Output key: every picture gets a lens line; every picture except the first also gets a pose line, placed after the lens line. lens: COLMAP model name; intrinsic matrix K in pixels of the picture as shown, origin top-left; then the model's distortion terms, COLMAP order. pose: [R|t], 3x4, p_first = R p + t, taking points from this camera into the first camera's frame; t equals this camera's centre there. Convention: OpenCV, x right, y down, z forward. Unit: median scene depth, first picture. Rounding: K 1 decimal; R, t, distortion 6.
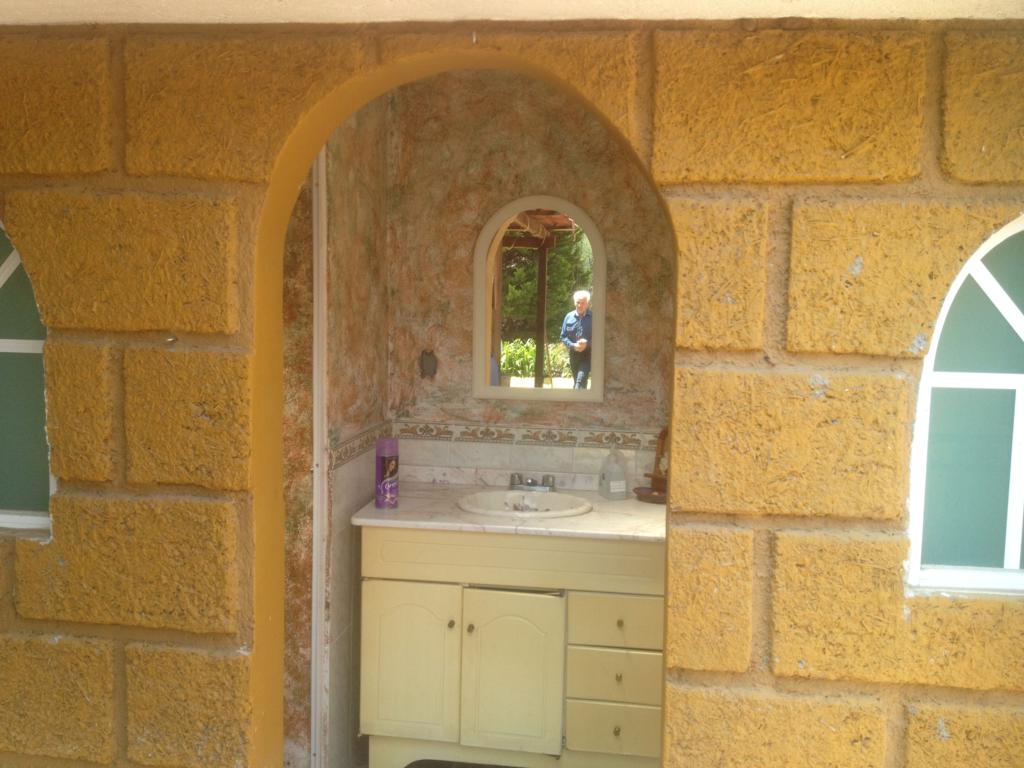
lens RADIAL K [[956.9, 0, 512.0], [0, 956.9, 384.0], [0, 0, 1]] dist [0.164813, -0.356615]
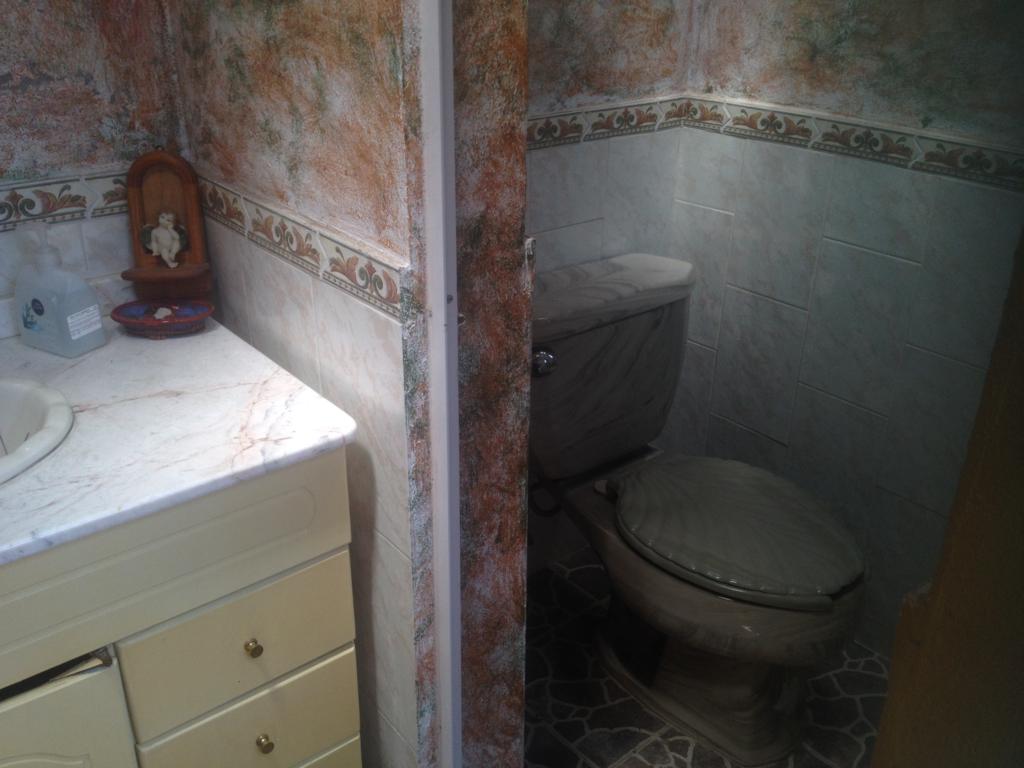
lens RADIAL K [[956.9, 0, 512.0], [0, 956.9, 384.0], [0, 0, 1]] dist [0.164813, -0.356615]
pose [[0.680815, -0.319679, 0.659012, -0.049023], [0.069595, 0.923892, 0.376271, -0.014409], [-0.729142, -0.210307, 0.651247, 0.561739]]
